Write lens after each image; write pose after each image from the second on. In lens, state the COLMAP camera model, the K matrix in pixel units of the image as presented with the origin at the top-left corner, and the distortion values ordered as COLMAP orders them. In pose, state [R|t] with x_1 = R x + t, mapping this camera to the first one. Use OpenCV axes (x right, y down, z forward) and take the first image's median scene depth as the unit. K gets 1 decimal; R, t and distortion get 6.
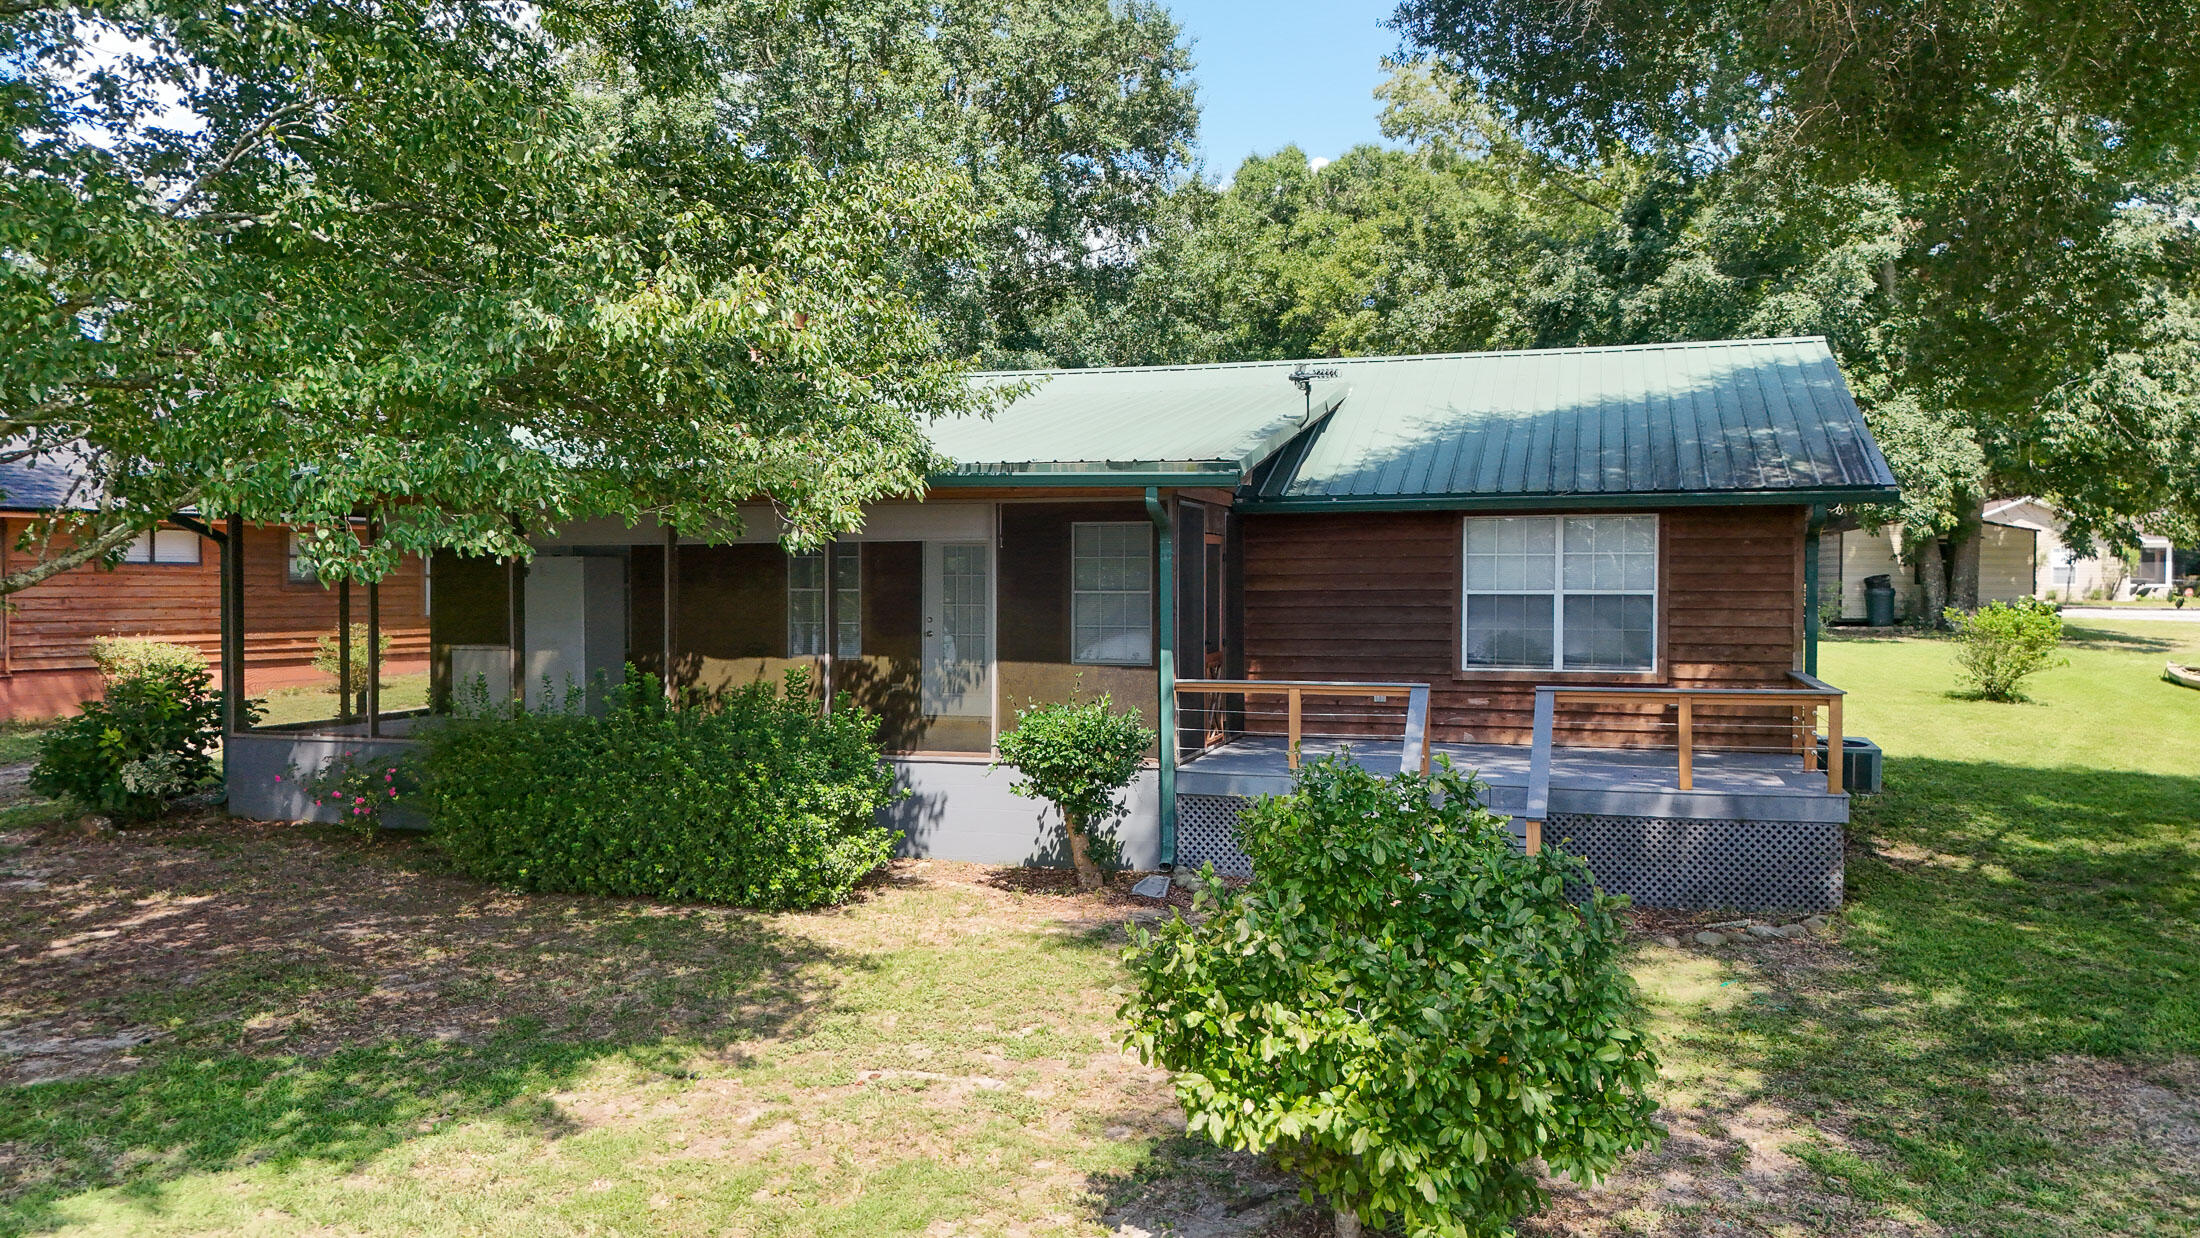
lens RADIAL K [[1550.2, 0, 1100.0], [0, 1550.2, 619.0], [0, 0, 1]] dist [0.121653, -0.333320]
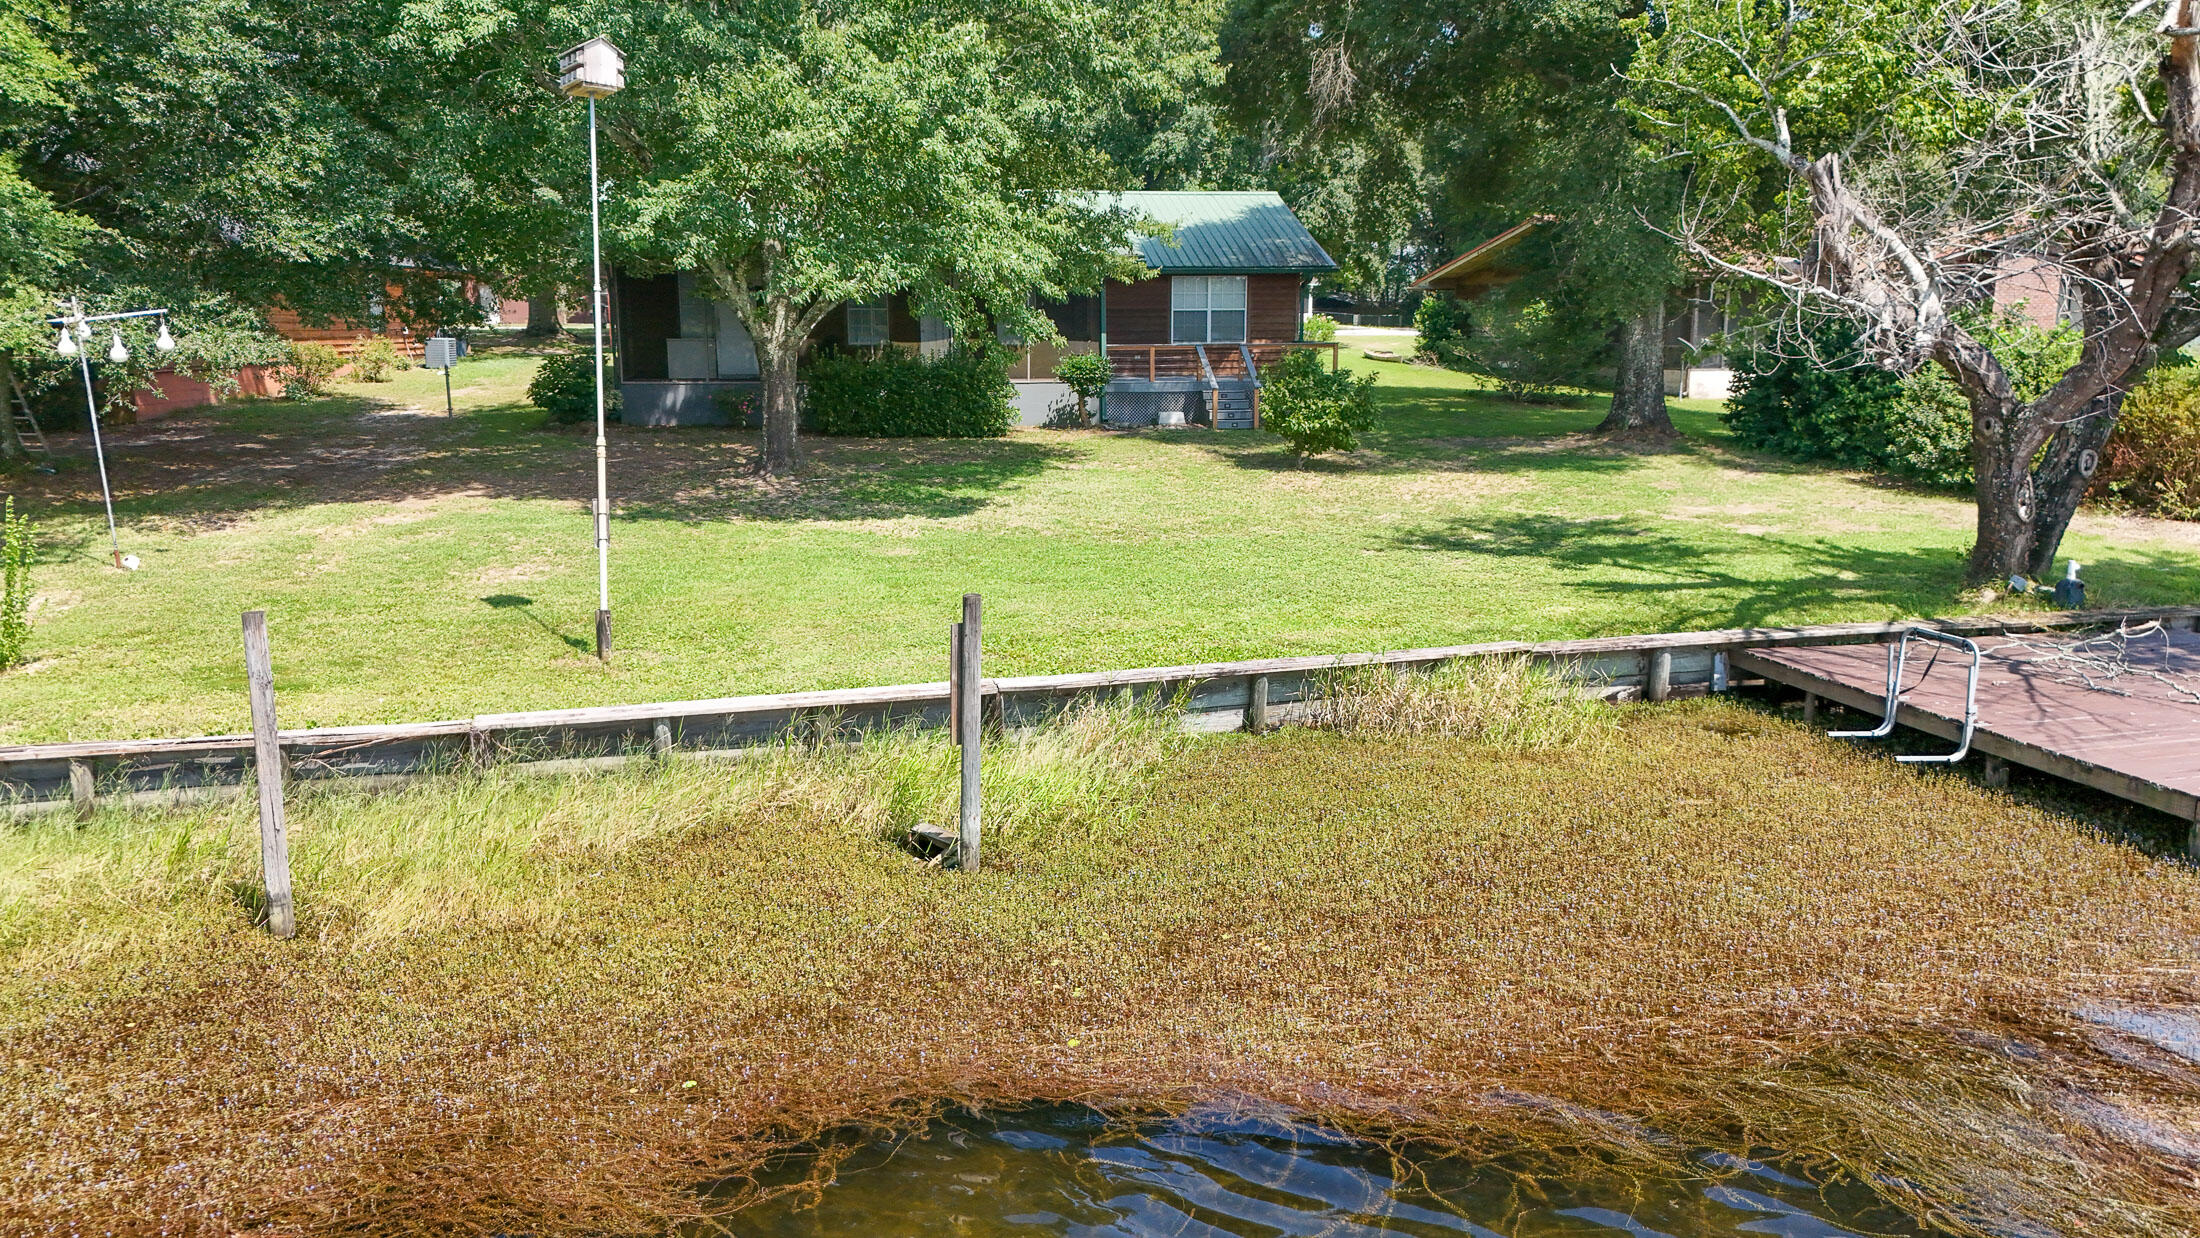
lens RADIAL K [[1598.9, 0, 1096.9], [0, 1598.9, 649.0], [0, 0, 1]] dist [0.059013, -0.058028]
pose [[0.877846, -0.104523, 0.467399, -1.085402], [0.020432, 0.983180, 0.181491, 0.046087], [-0.478508, -0.149771, 0.865216, -1.145498]]
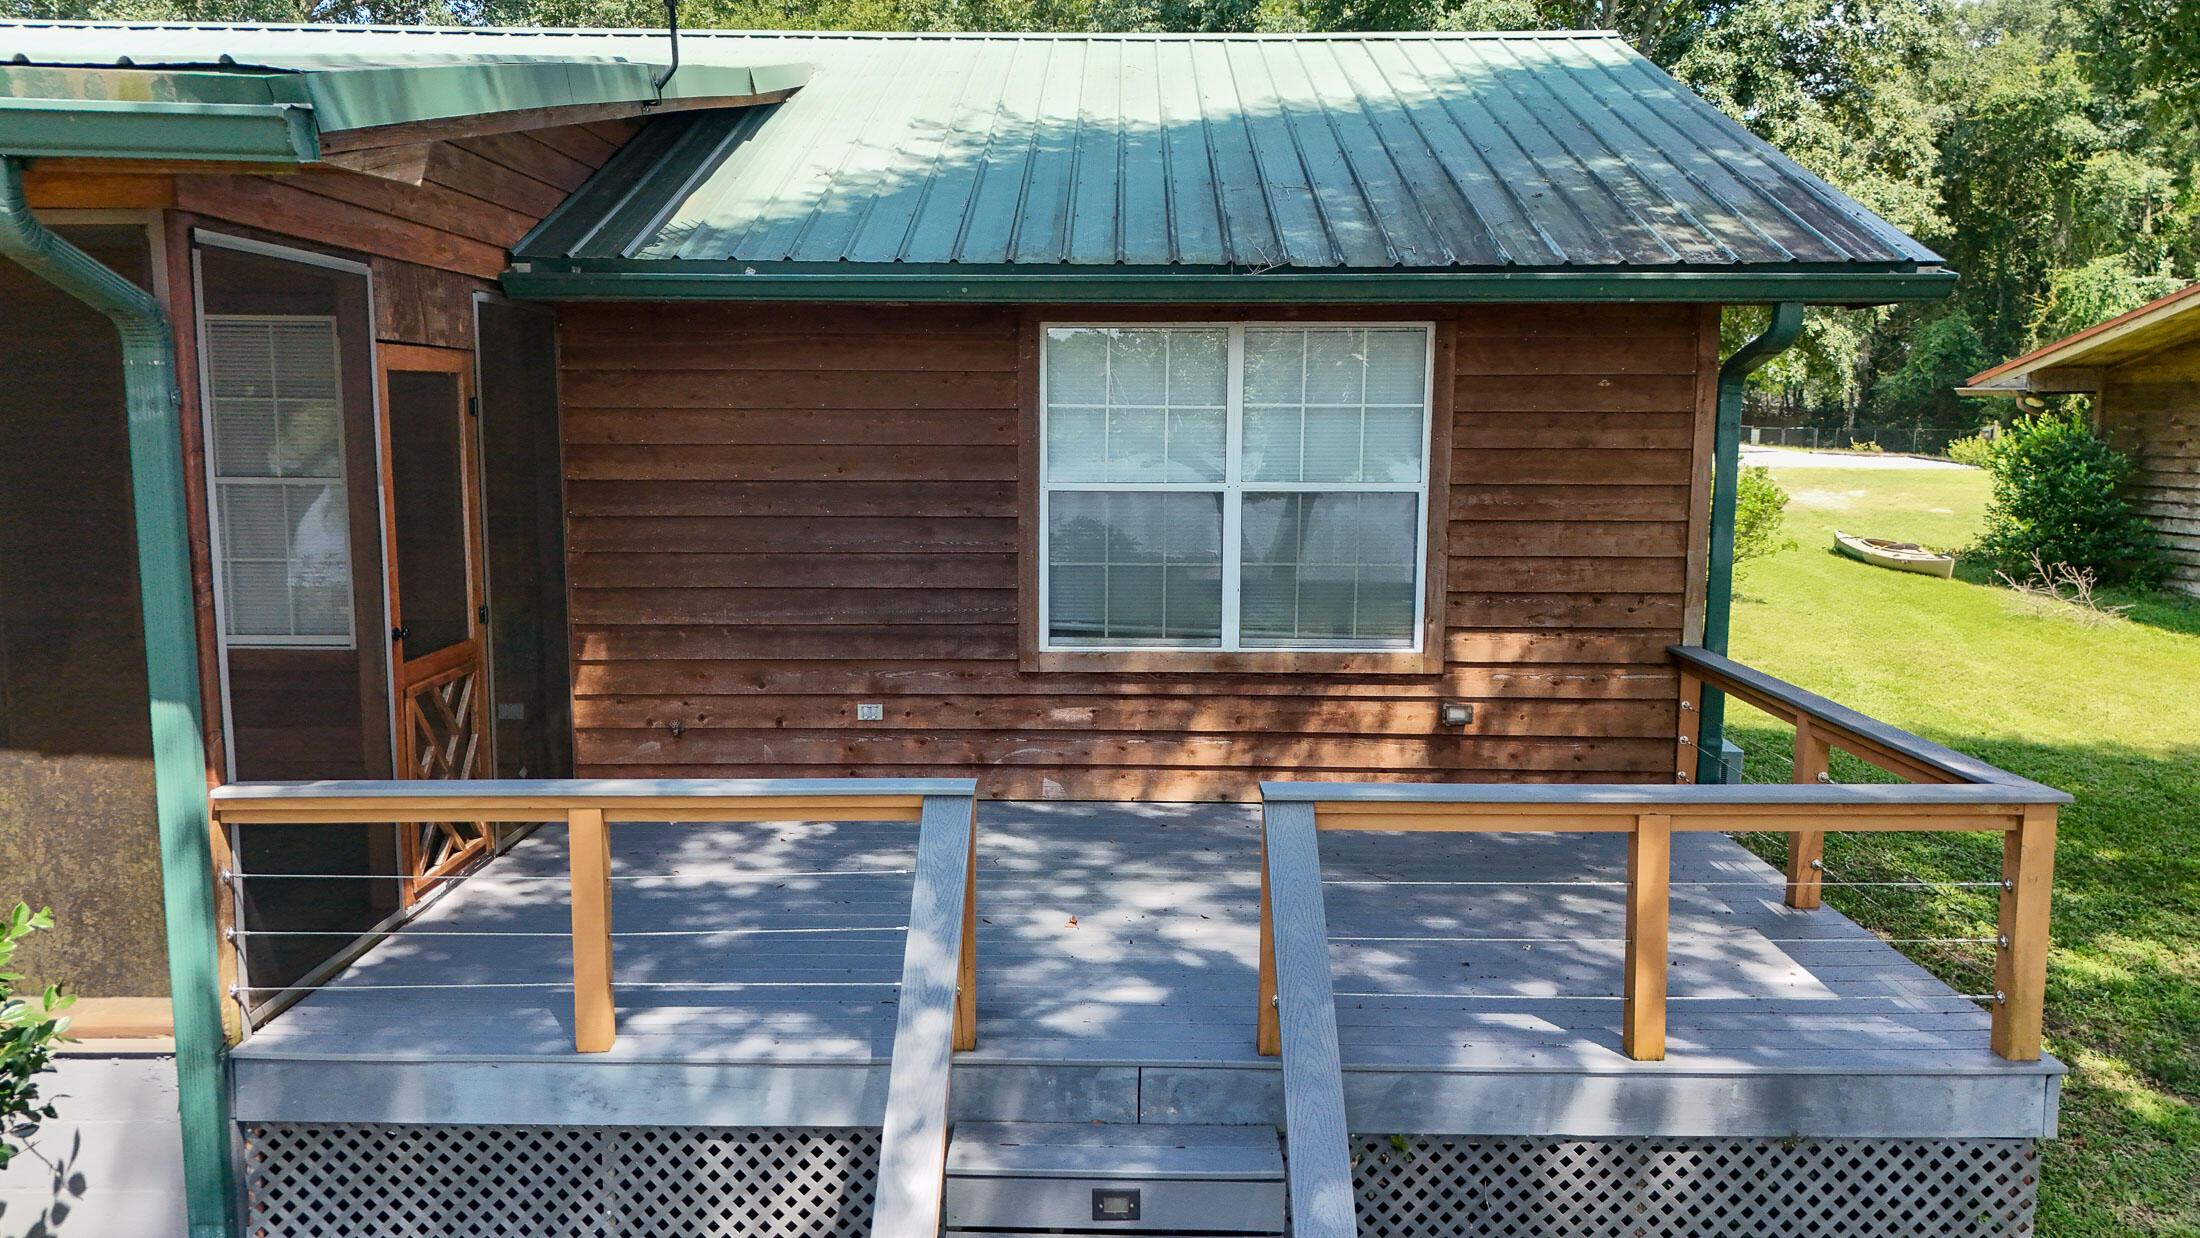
lens RADIAL K [[1598.9, 0, 1096.9], [0, 1598.9, 649.0], [0, 0, 1]] dist [0.059013, -0.058028]
pose [[0.958636, -0.036123, 0.282333, 0.116028], [0.001794, 0.992661, 0.120914, -0.027596], [-0.284628, -0.115406, 0.951666, 0.551890]]
